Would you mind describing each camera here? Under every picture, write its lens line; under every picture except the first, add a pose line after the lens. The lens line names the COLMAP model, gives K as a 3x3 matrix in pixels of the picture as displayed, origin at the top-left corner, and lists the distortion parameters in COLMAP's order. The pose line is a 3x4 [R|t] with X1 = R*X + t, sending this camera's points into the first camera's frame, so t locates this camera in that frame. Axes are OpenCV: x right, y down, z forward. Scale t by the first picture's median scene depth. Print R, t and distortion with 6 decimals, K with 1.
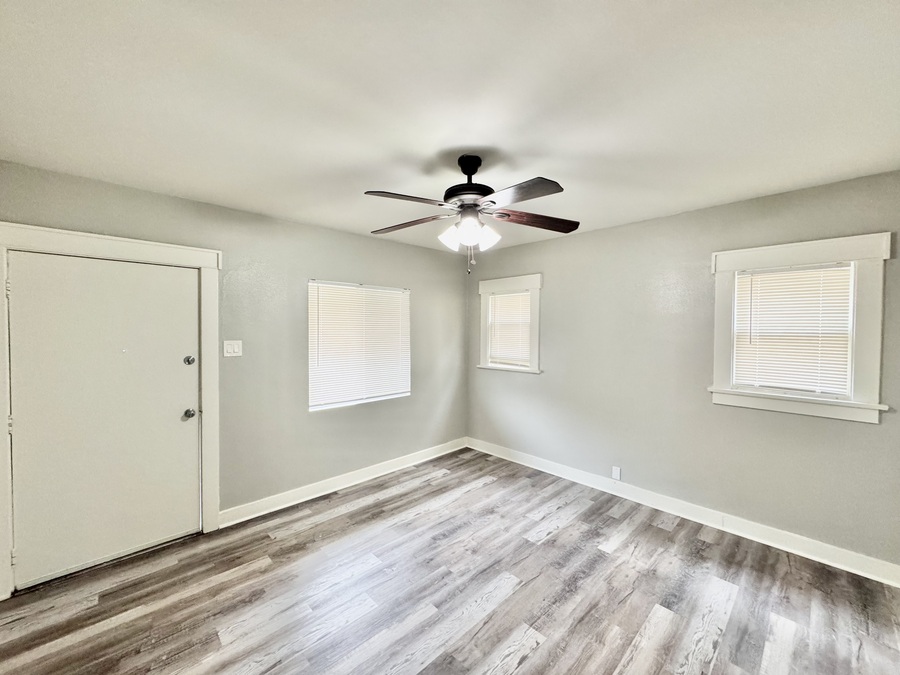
lens RADIAL K [[358.4, 0, 450.0], [0, 358.4, 337.5], [0, 0, 1]] dist [-0.000825, 0.000011]
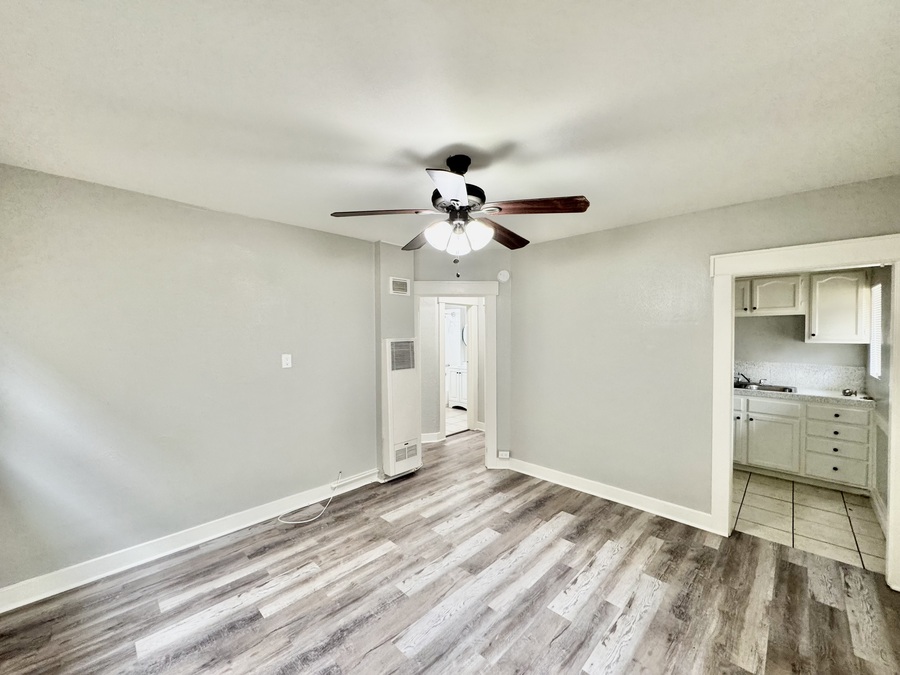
lens RADIAL K [[358.4, 0, 450.0], [0, 358.4, 337.5], [0, 0, 1]] dist [-0.000825, 0.000011]
pose [[-0.999446, -0.001763, -0.033227, 0.110792], [-0.002988, 0.999315, 0.036877, -0.052518], [0.033139, 0.036956, -0.998767, 1.979045]]
